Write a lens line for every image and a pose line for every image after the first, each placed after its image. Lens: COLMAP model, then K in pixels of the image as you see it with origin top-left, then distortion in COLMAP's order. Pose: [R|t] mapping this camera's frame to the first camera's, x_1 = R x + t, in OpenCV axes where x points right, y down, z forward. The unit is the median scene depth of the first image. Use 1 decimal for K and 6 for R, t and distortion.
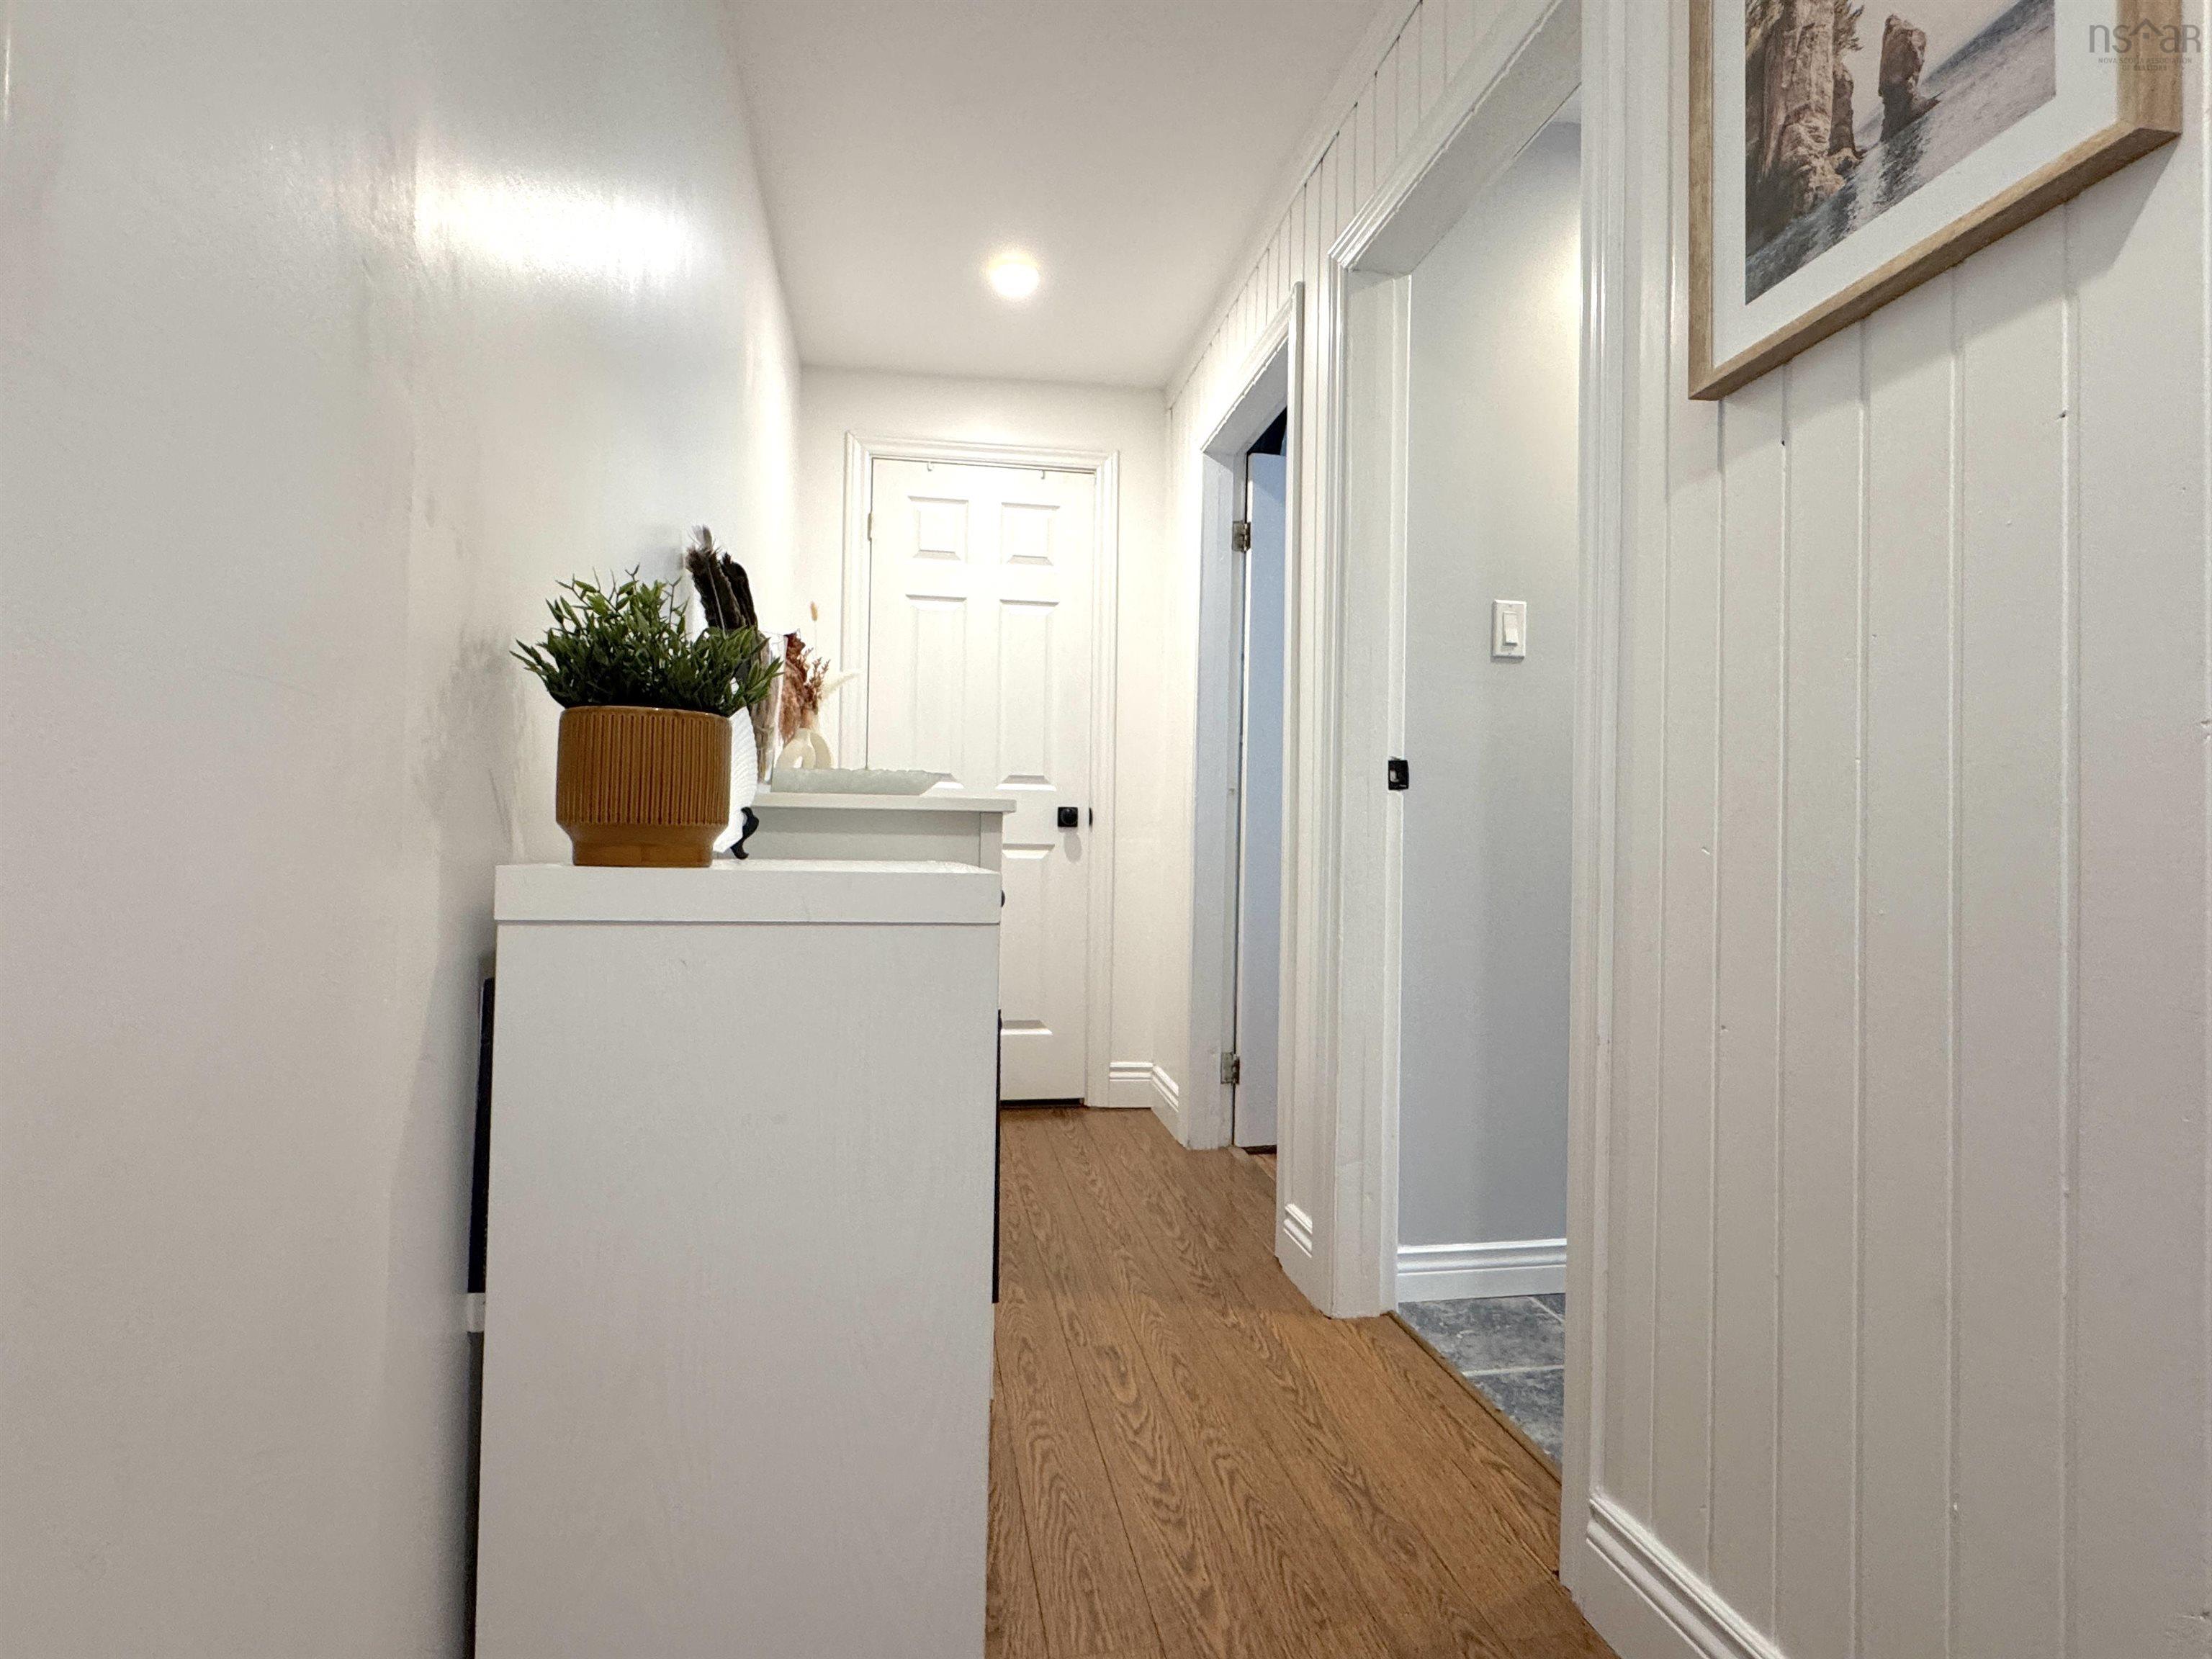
lens RADIAL K [[1121.6, 0, 1100.2], [0, 1121.6, 824.8], [0, 0, 1]] dist [-0.003968, 0.001260]
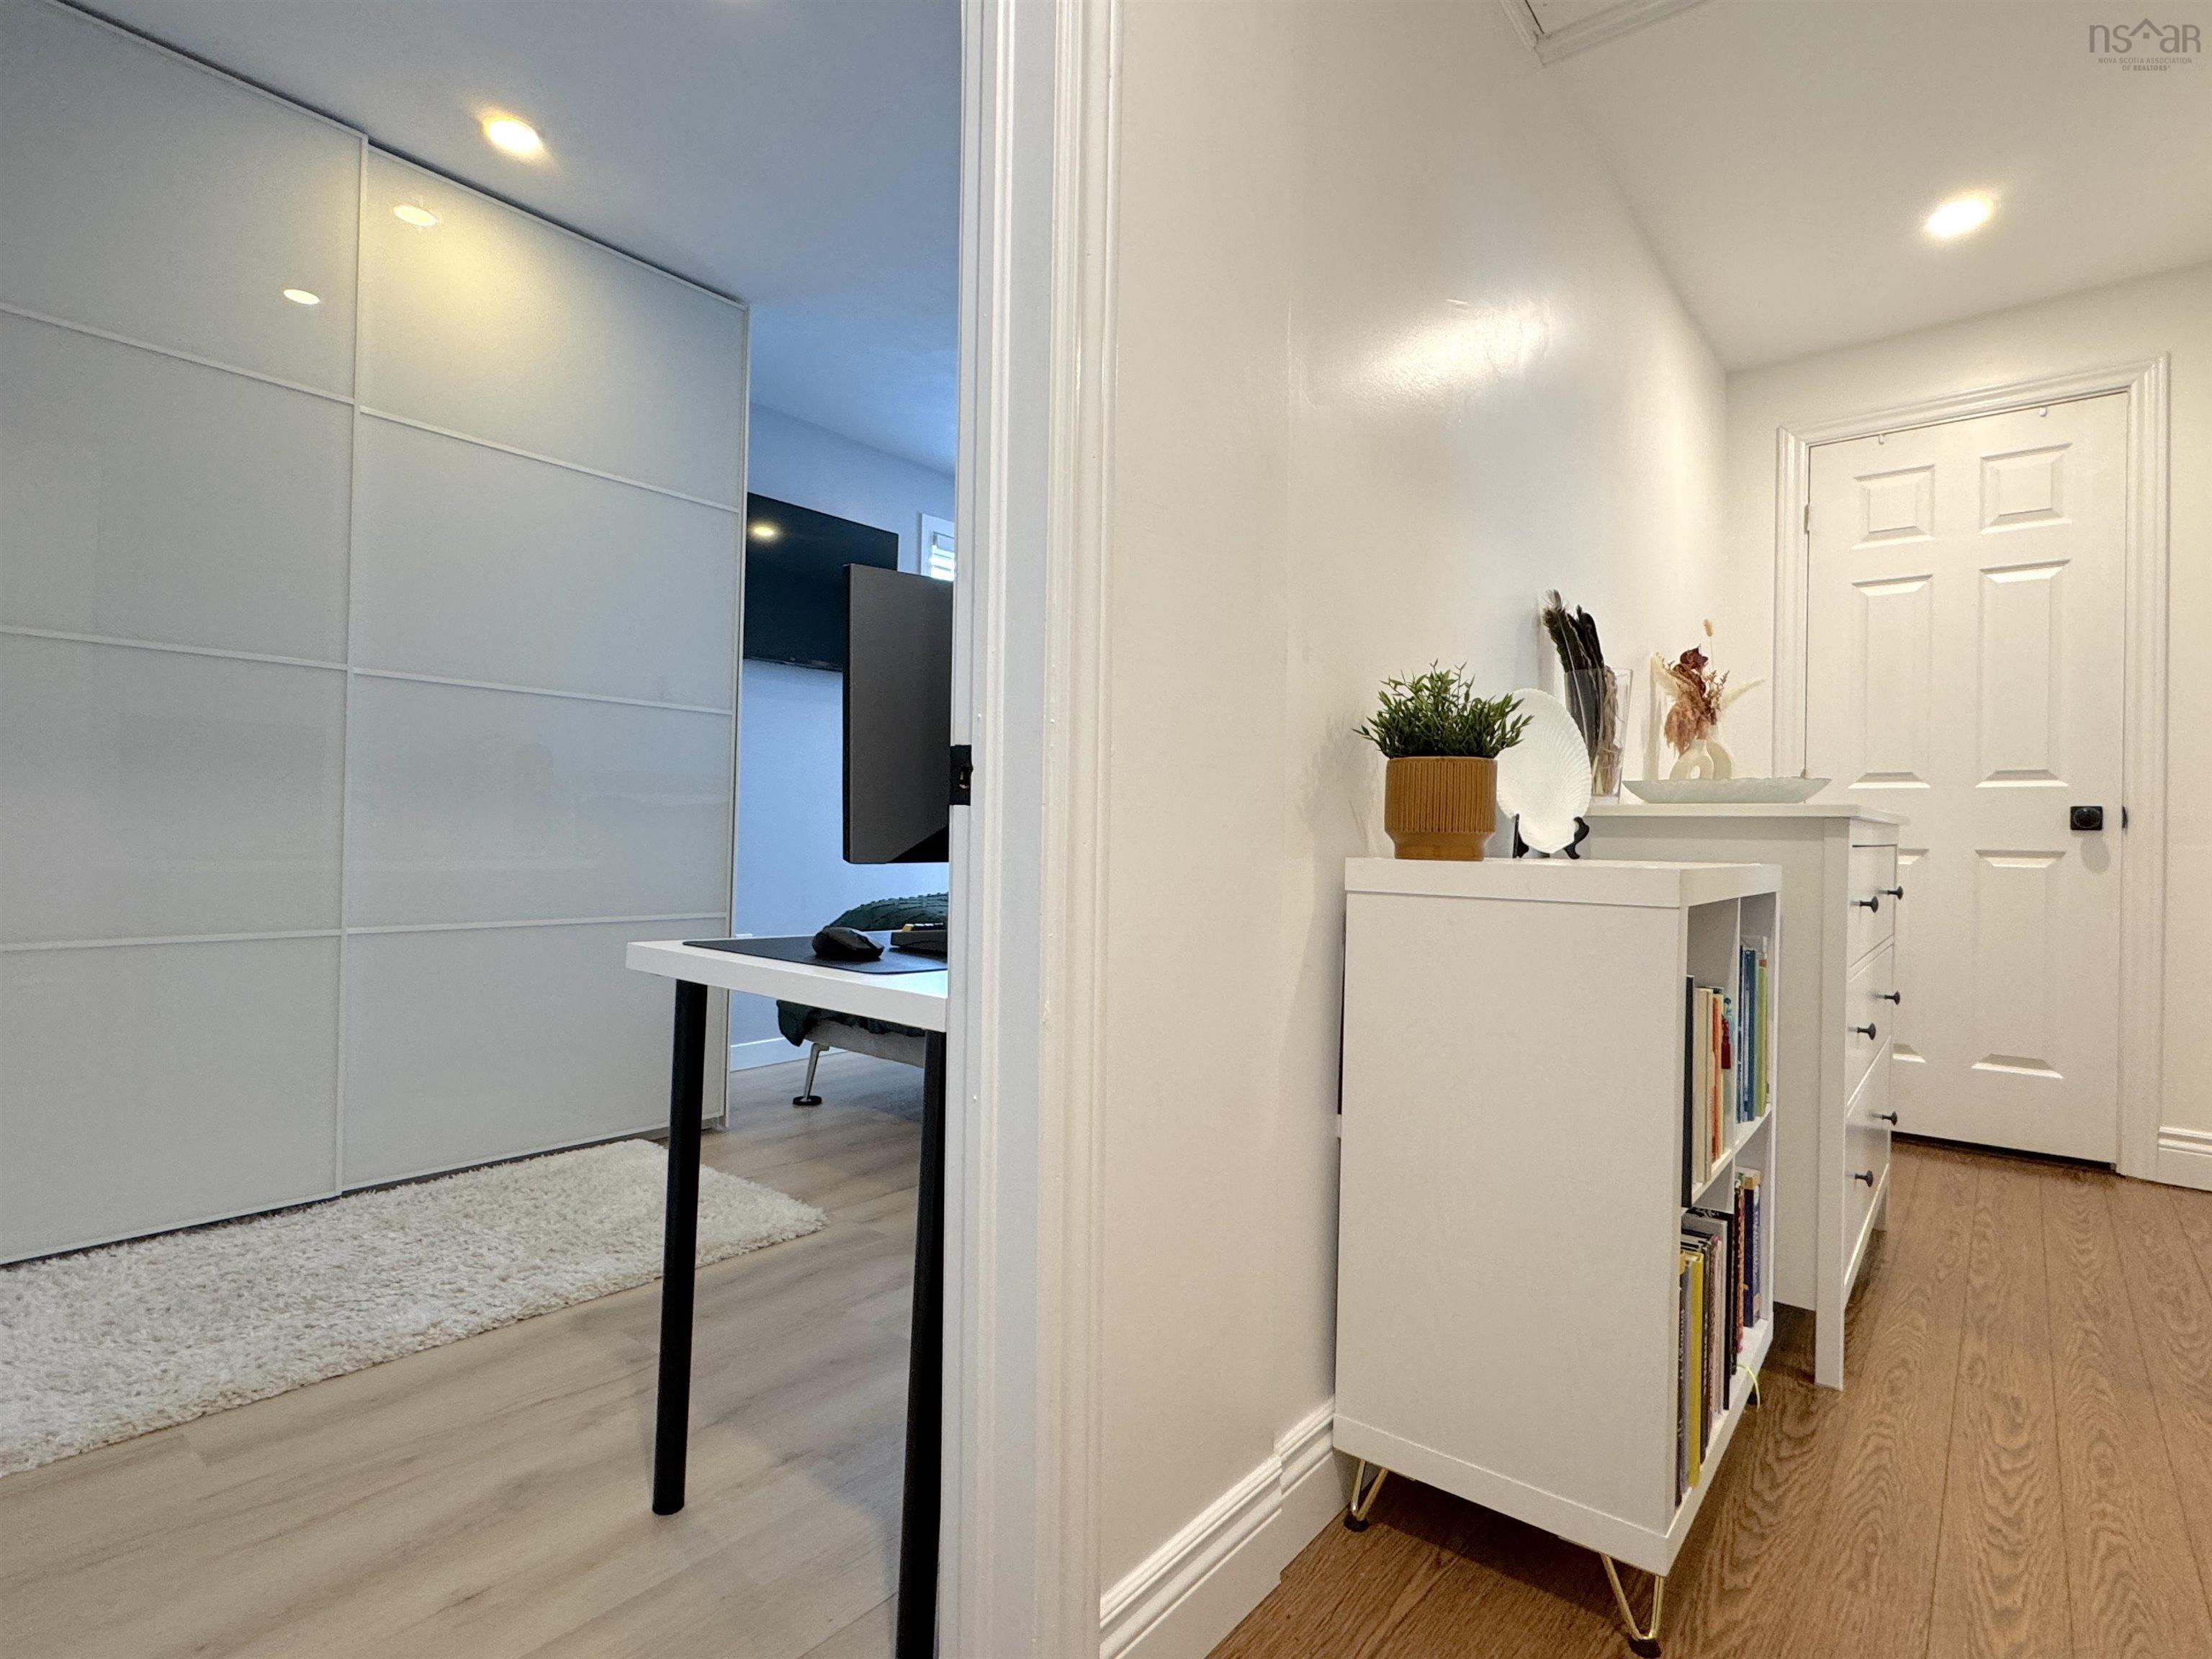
lens RADIAL K [[1121.6, 0, 1099.5], [0, 1121.6, 830.4], [0, 0, 1]] dist [-0.003968, 0.001260]
pose [[0.660292, -0.006601, -0.750980, 0.131056], [0.006707, 0.999973, -0.002892, -0.000608], [0.750979, -0.003128, 0.660319, -0.105037]]
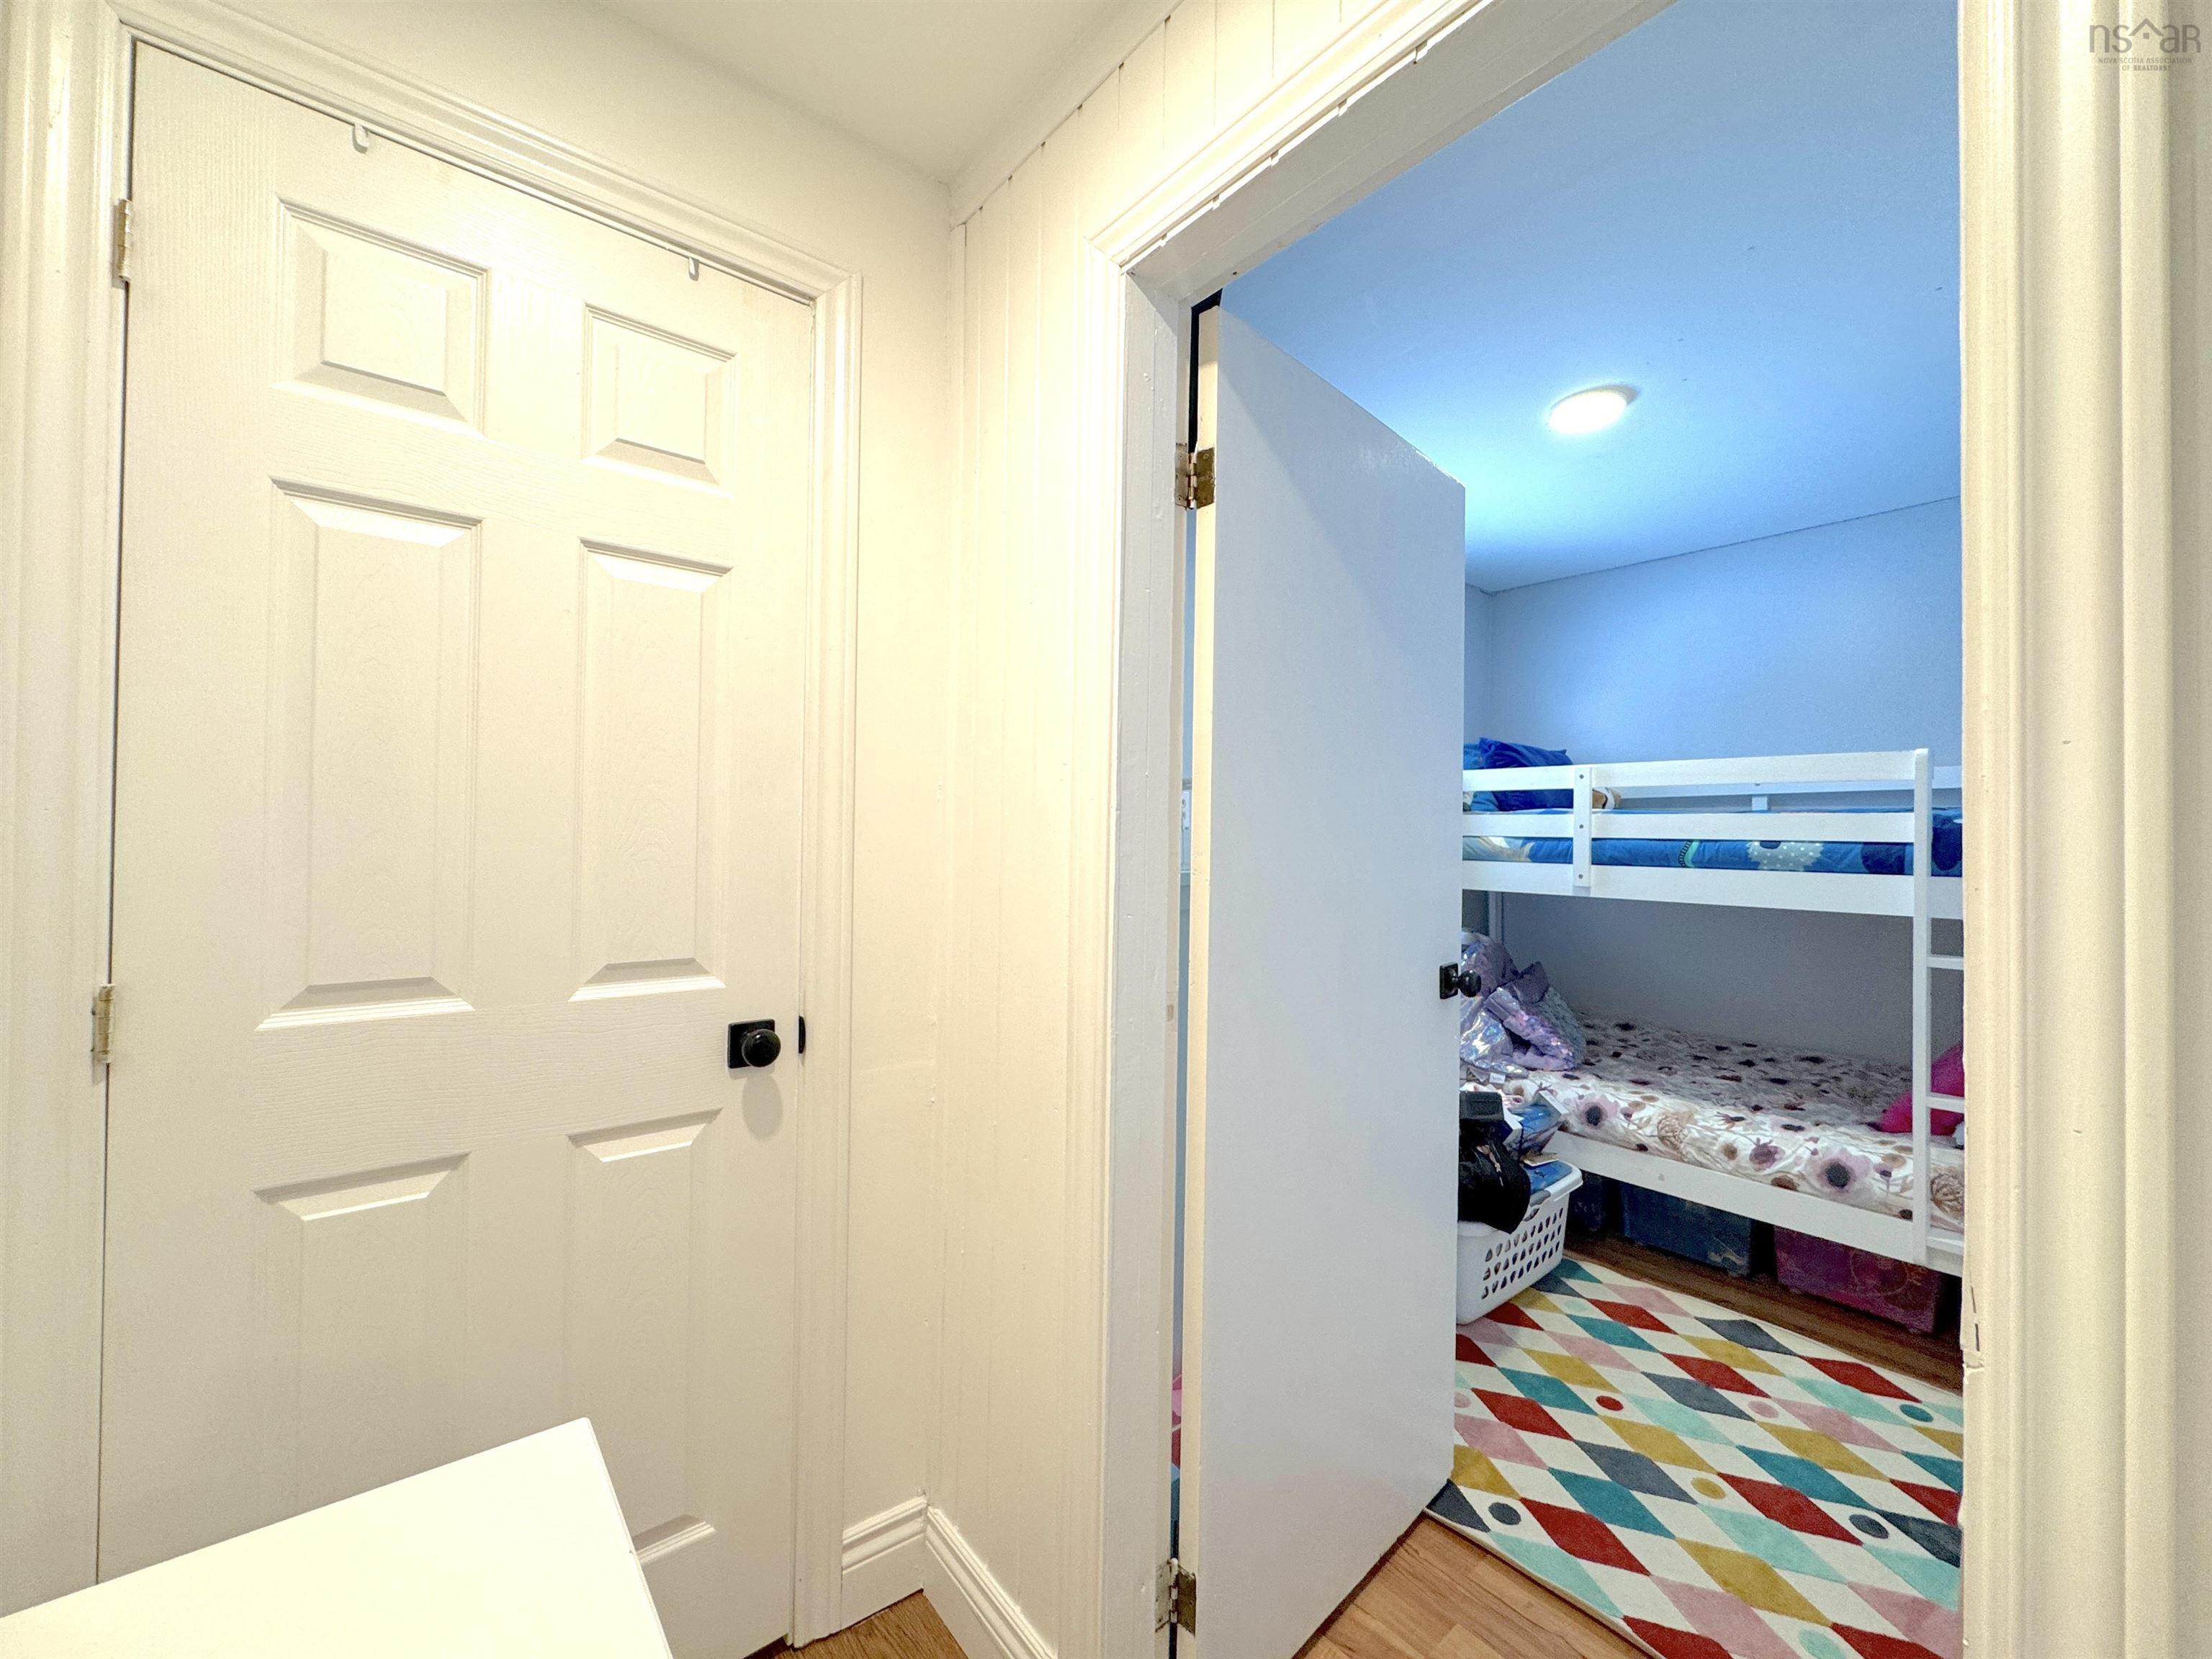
lens RADIAL K [[890.2, 0, 1117.7], [0, 890.2, 831.5], [0, 0, 1]] dist [-0.004416, 0.000268]
pose [[0.864565, 0.000937, 0.502521, -0.098099], [-0.008028, 0.999896, 0.011947, -0.117629], [-0.502458, -0.014363, 0.864483, 0.733110]]
